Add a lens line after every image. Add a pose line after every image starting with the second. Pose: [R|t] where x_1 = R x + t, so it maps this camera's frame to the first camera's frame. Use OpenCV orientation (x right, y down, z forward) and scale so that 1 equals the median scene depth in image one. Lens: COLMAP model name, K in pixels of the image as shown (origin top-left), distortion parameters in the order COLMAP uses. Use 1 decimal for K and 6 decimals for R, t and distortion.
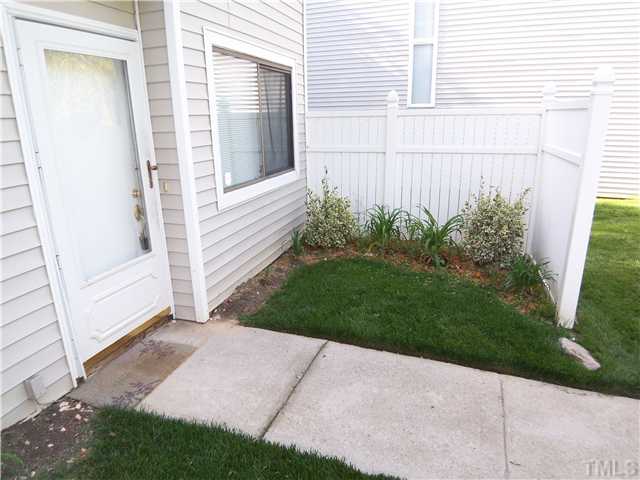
lens RADIAL K [[432.6, 0, 321.5], [0, 432.6, 240.1], [0, 0, 1]] dist [0.006014, -0.018899]
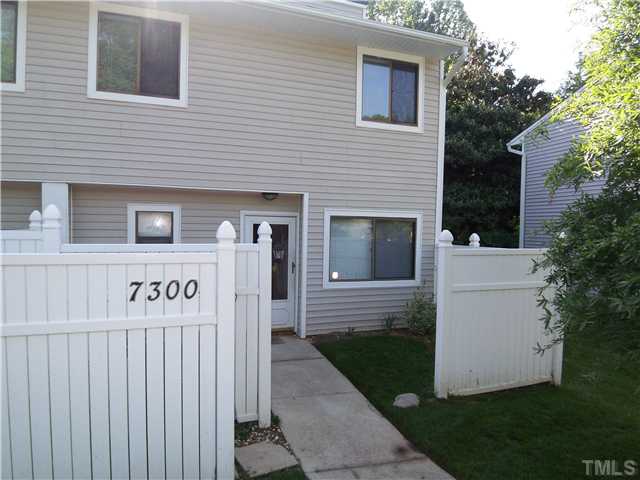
lens RADIAL K [[432.6, 0, 320.3], [0, 432.6, 241.7], [0, 0, 1]] dist [0.006014, -0.018899]
pose [[0.605847, 0.054969, -0.793680, 1.746613], [-0.245774, 0.961745, -0.121000, -0.039886], [0.756667, 0.268373, 0.596181, -0.399307]]
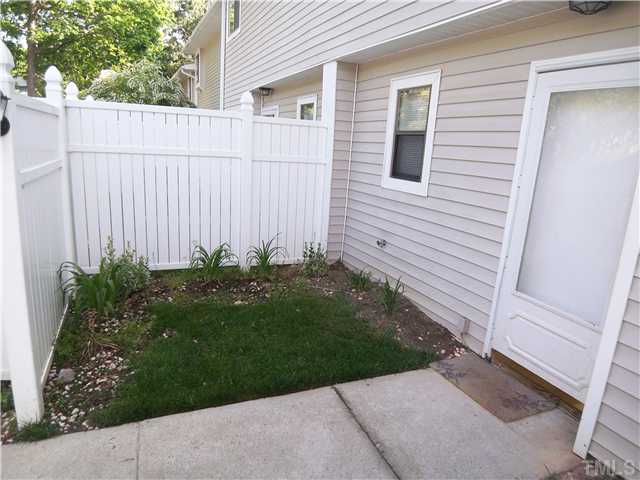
lens RADIAL K [[432.6, 0, 320.7], [0, 432.6, 241.0], [0, 0, 1]] dist [0.006014, -0.018899]
pose [[-0.758609, 0.122167, -0.639990, 0.517091], [-0.231685, 0.867484, 0.440219, -0.371553], [0.608962, 0.482231, -0.629777, 1.241959]]
